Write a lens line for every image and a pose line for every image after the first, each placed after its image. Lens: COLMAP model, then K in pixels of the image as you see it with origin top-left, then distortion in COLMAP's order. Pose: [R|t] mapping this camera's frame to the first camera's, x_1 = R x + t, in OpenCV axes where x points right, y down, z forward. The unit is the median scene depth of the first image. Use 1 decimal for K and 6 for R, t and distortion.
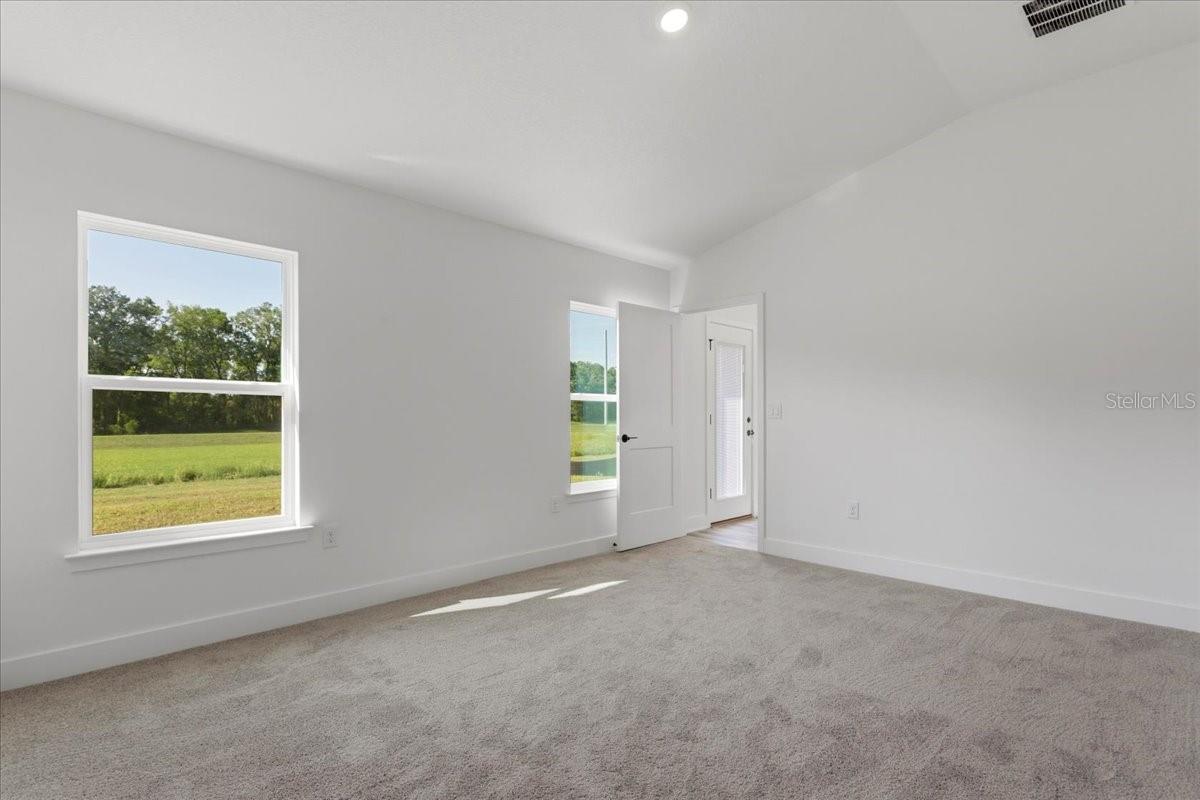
lens RADIAL K [[584.0, 0, 608.2], [0, 584.0, 418.3], [0, 0, 1]] dist [0.002221, 0.000097]
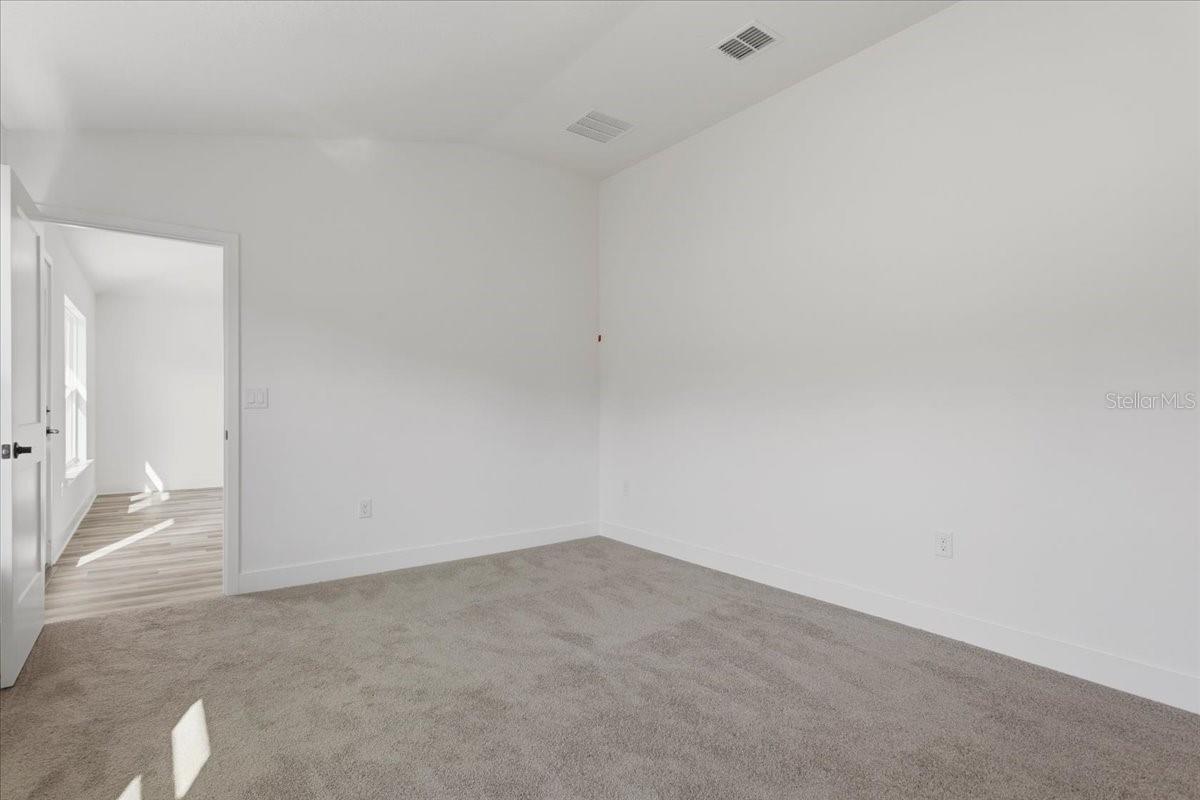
lens RADIAL K [[577.0, 0, 600.0], [0, 577.0, 400.0], [0, 0, 1]] dist [0.002979, -0.000045]
pose [[0.151348, 0.017155, 0.988332, -0.383532], [0.002044, 0.999842, -0.017668, 0.004778], [-0.988478, 0.004694, 0.151289, 0.462577]]
